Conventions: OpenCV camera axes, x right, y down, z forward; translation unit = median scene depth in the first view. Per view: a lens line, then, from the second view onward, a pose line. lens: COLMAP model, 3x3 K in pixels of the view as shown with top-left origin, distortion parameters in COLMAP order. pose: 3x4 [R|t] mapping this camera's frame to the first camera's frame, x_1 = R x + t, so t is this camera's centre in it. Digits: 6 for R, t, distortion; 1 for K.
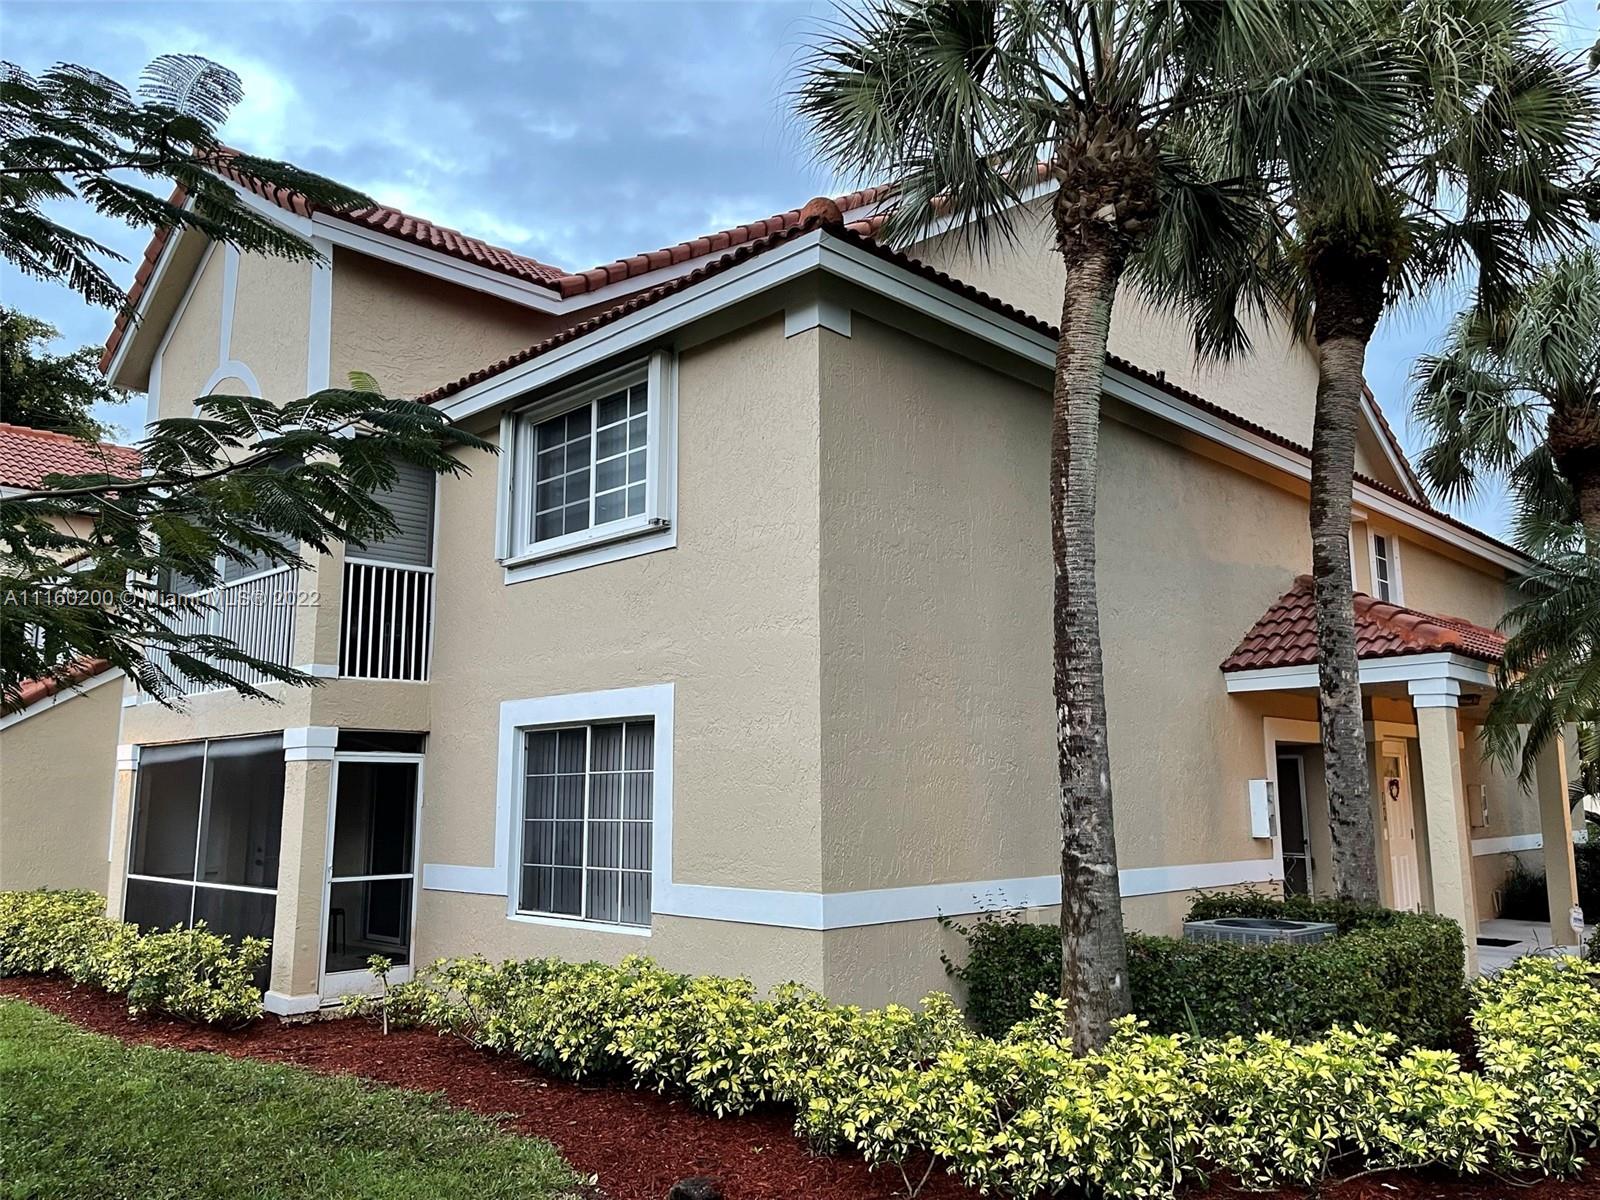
lens RADIAL K [[1229.6, 0, 822.6], [0, 1229.6, 601.1], [0, 0, 1]] dist [0.074102, -0.100832]
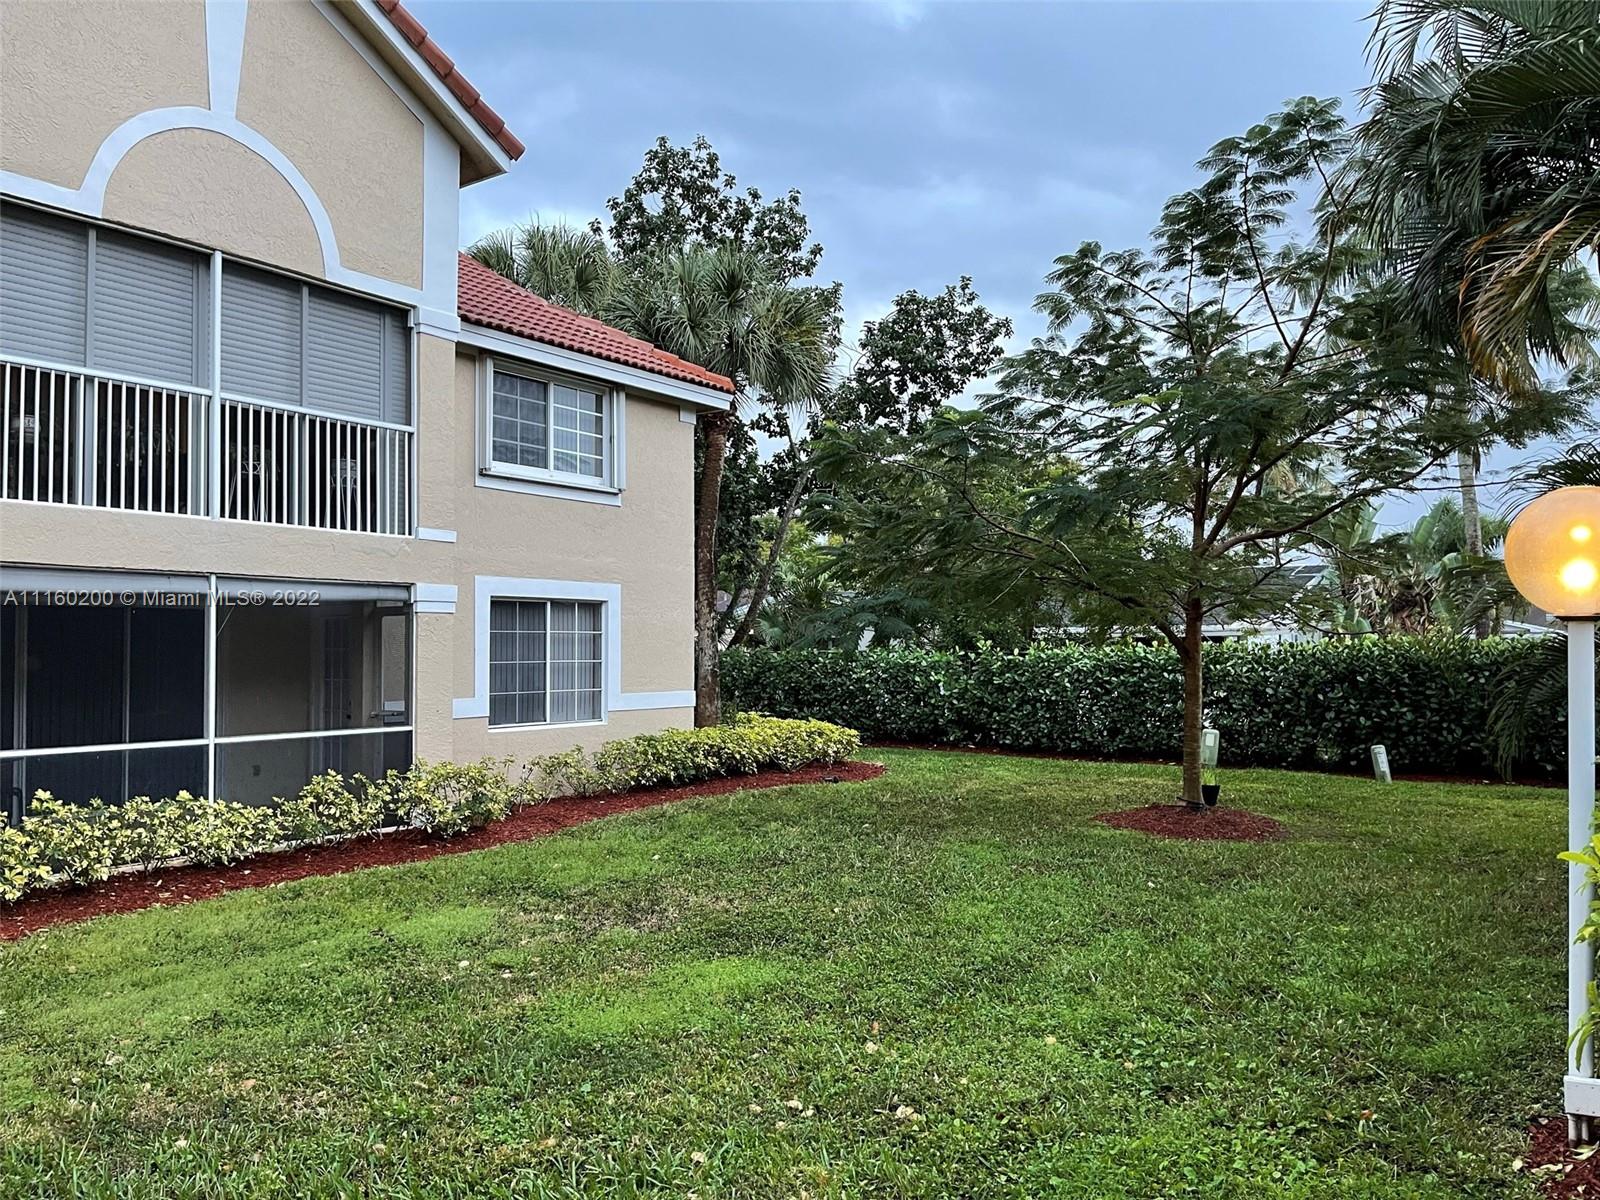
lens RADIAL K [[1229.6, 0, 829.8], [0, 1229.6, 623.5], [0, 0, 1]] dist [0.074102, -0.100832]
pose [[-0.187583, 0.021371, 0.982016, -1.735879], [-0.159509, 0.985830, -0.051923, 0.149982], [-0.969211, -0.166380, -0.181516, 0.918835]]
